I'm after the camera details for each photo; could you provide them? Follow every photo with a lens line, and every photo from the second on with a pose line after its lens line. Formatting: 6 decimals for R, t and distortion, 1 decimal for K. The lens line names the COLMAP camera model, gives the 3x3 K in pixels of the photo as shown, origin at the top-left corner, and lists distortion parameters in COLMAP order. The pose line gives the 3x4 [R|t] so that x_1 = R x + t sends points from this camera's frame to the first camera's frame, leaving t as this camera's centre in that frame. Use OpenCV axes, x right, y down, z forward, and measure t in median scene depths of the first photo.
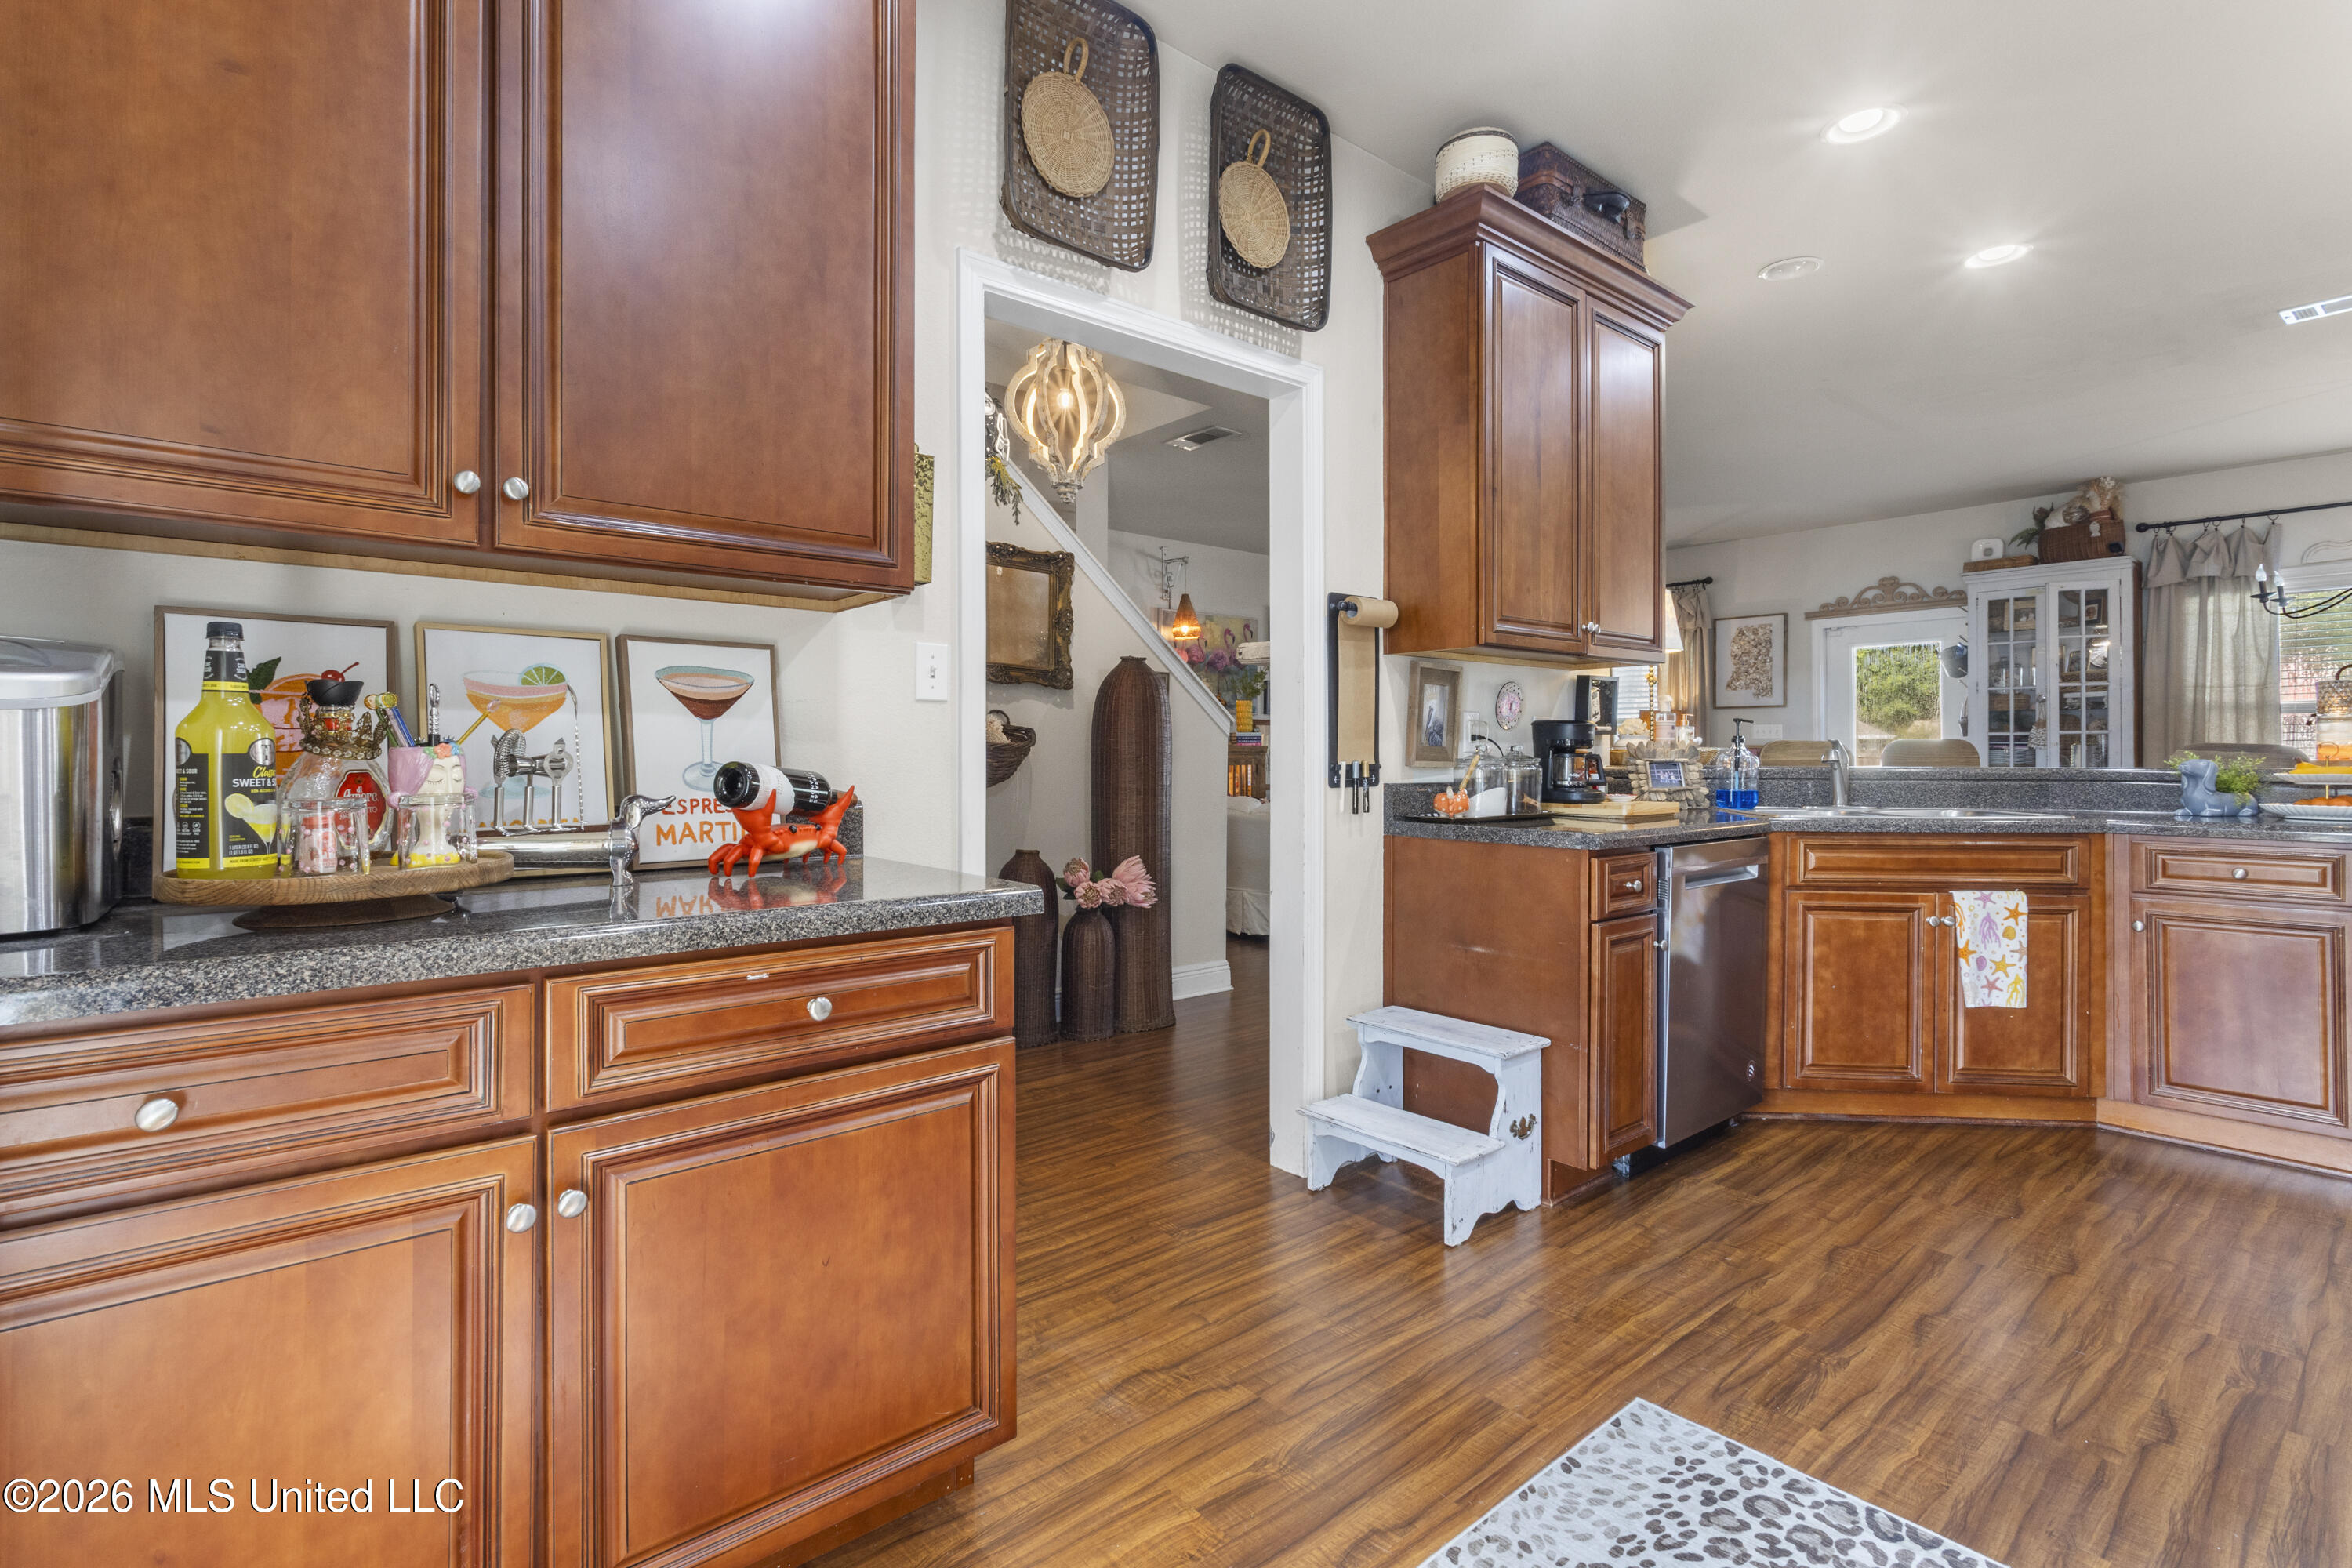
lens RADIAL K [[1120.7, 0, 1160.4], [0, 1120.7, 752.9], [0, 0, 1]] dist [0.004447, 0.001709]
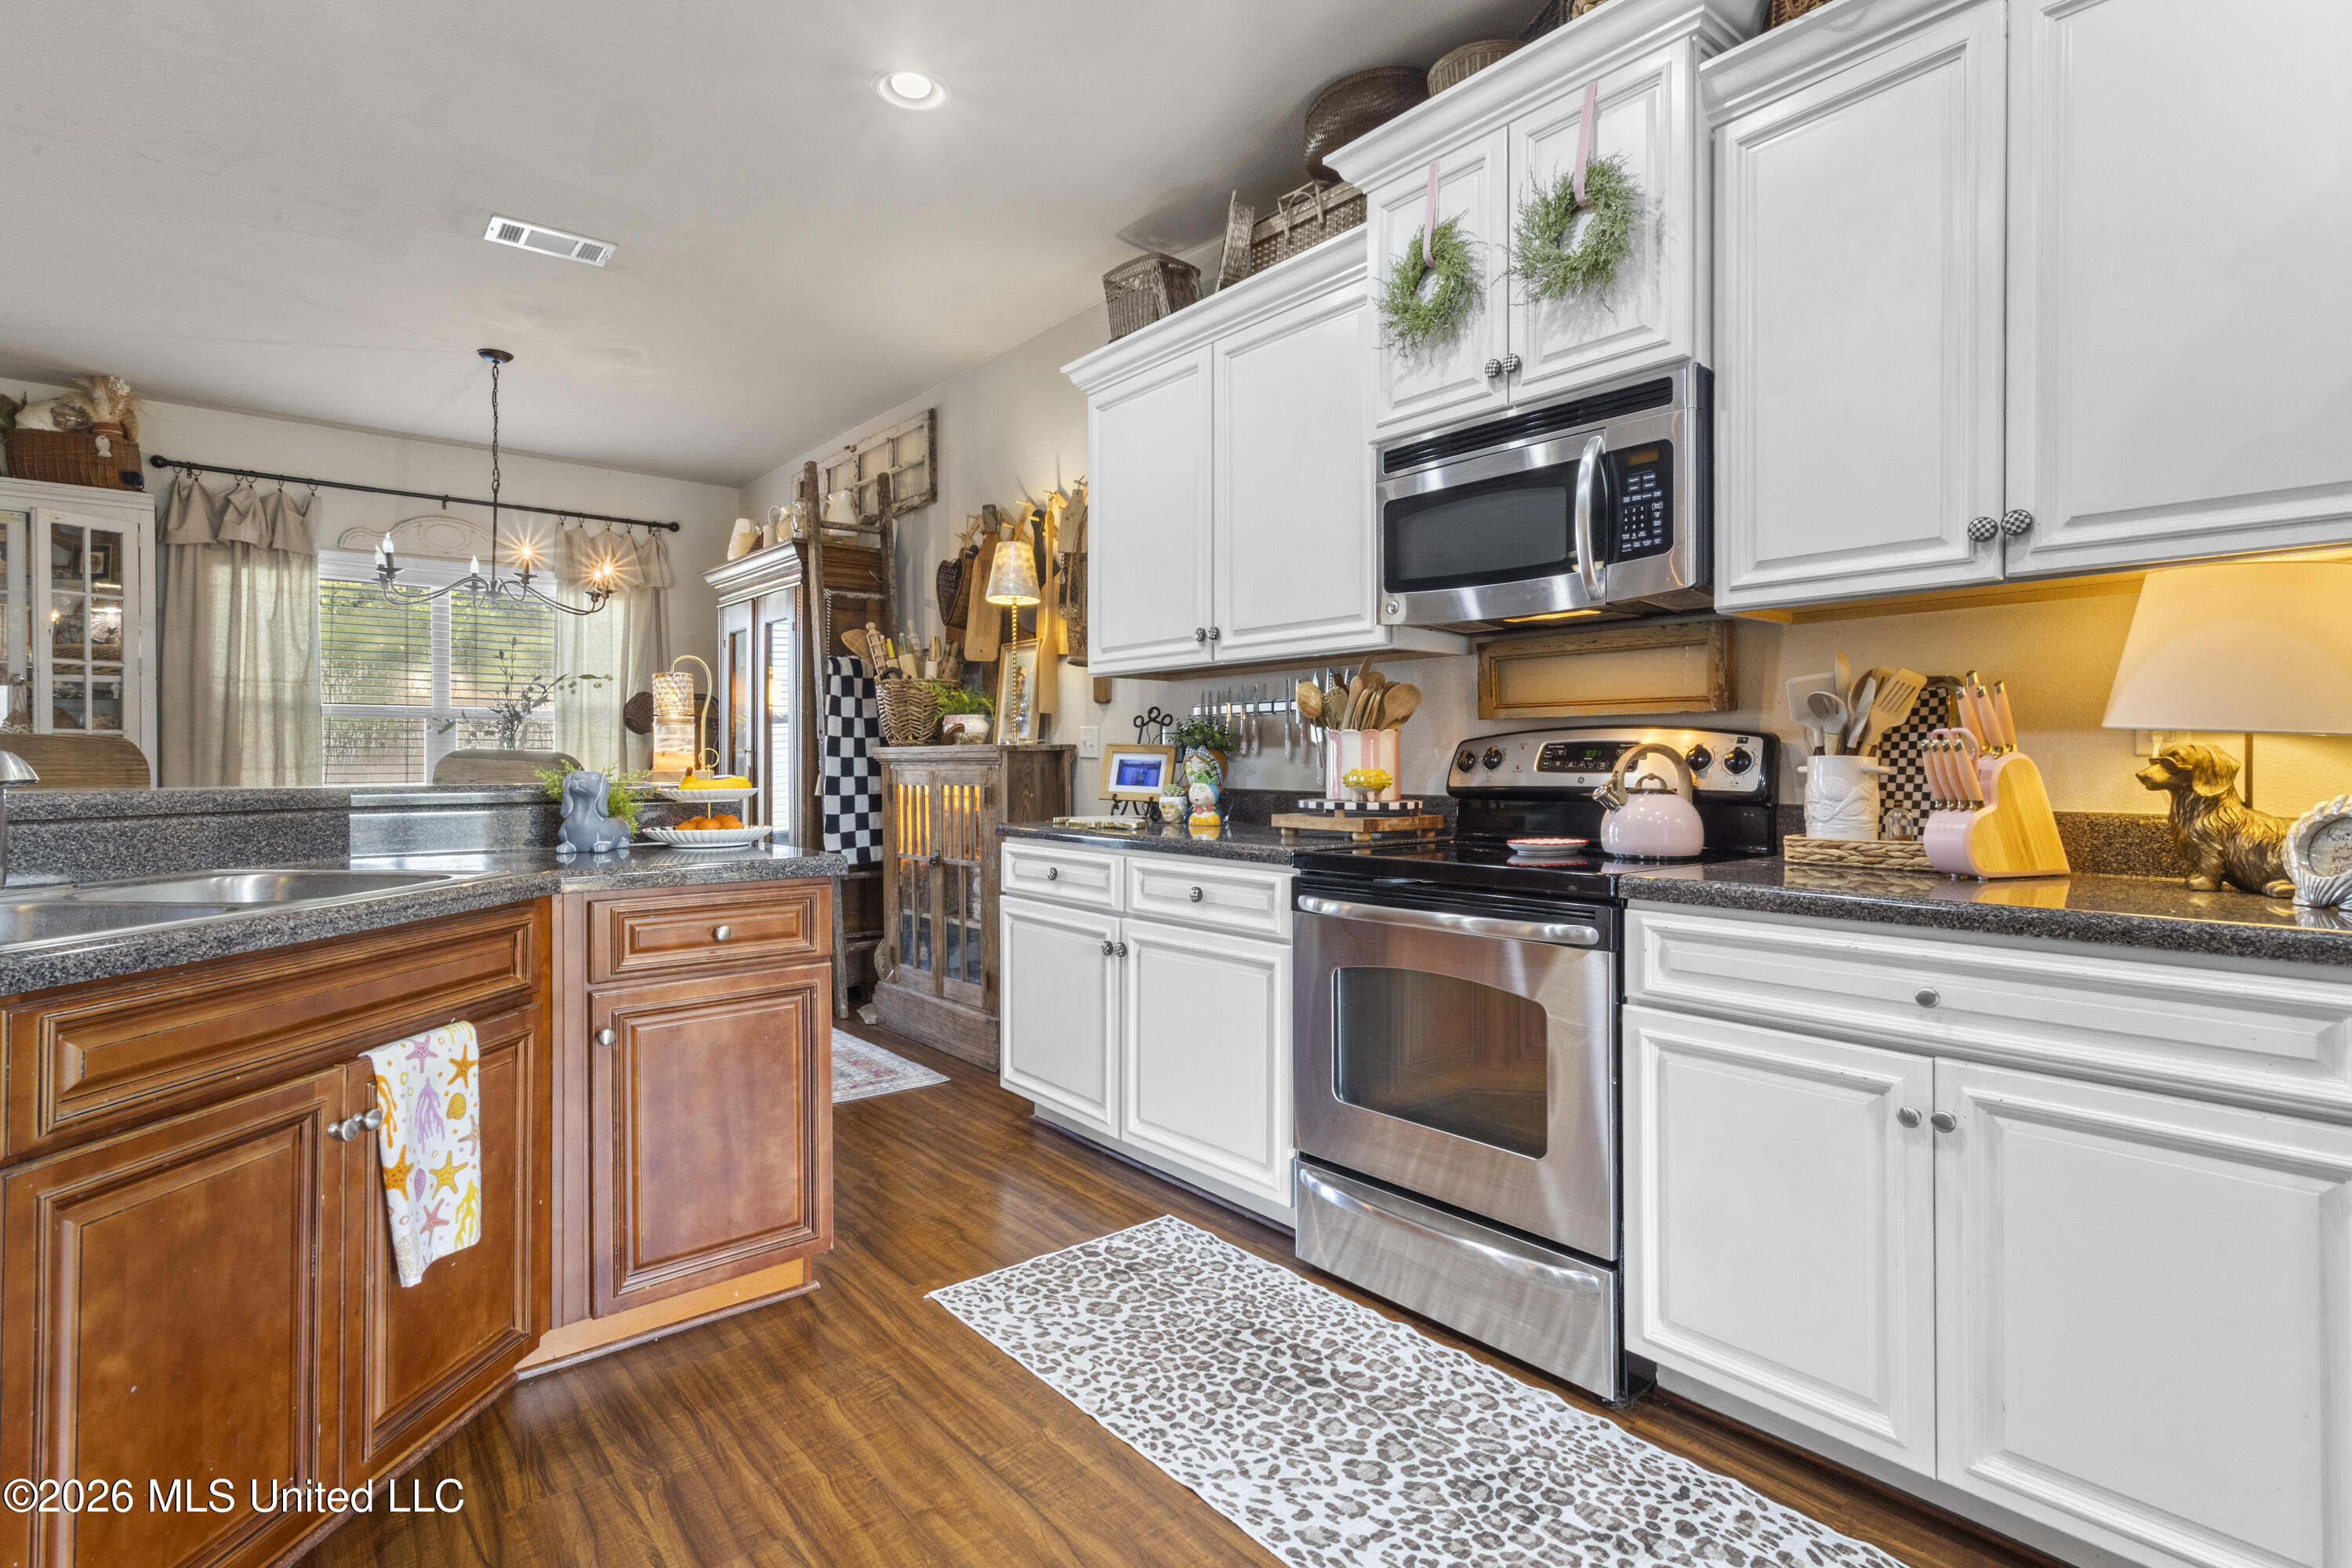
lens RADIAL K [[1120.7, 0, 1174.6], [0, 1120.7, 780.4], [0, 0, 1]] dist [0.004447, 0.001709]
pose [[-0.001009, -0.015366, 0.999881, 0.228994], [-0.002754, 0.999878, 0.015363, -0.000298], [-0.999996, -0.002739, -0.001051, 0.647413]]
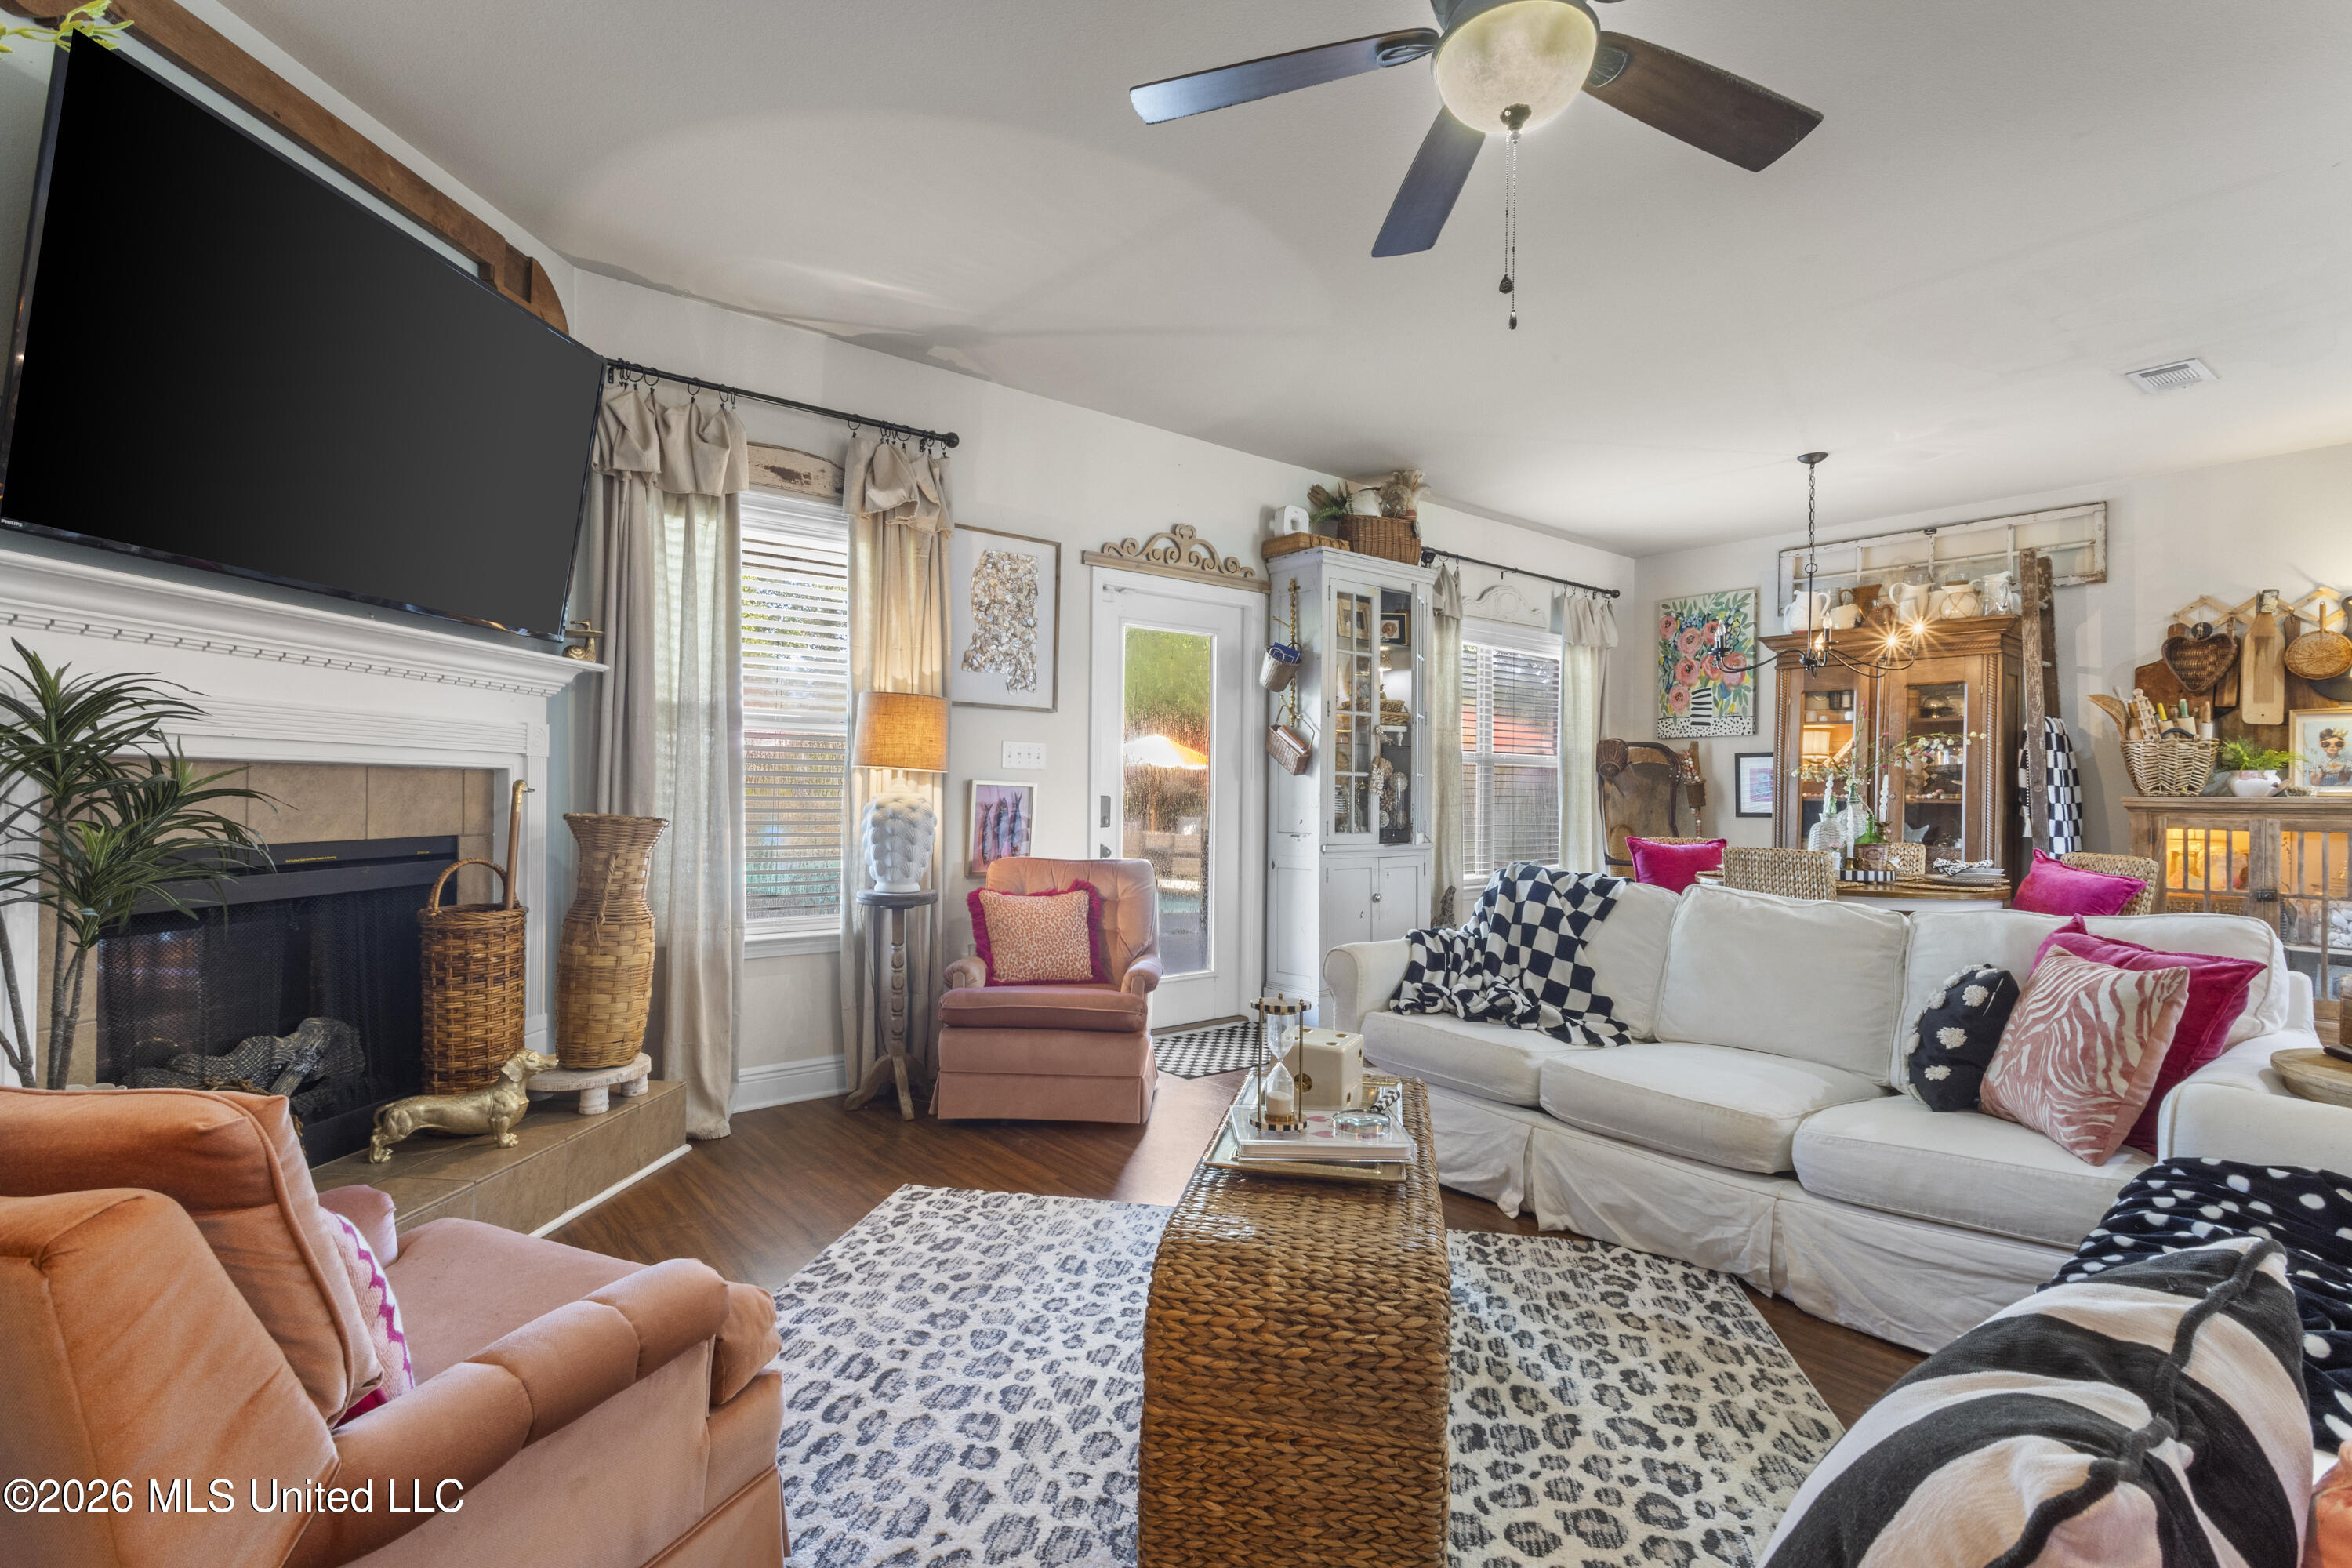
lens RADIAL K [[1120.7, 0, 1184.7], [0, 1120.7, 793.0], [0, 0, 1]] dist [0.004447, 0.001709]
pose [[0.018394, 0.008613, 0.999794, 0.008915], [-0.014890, 0.999854, -0.008339, 0.007743], [-0.999720, -0.014733, 0.018520, 2.364280]]
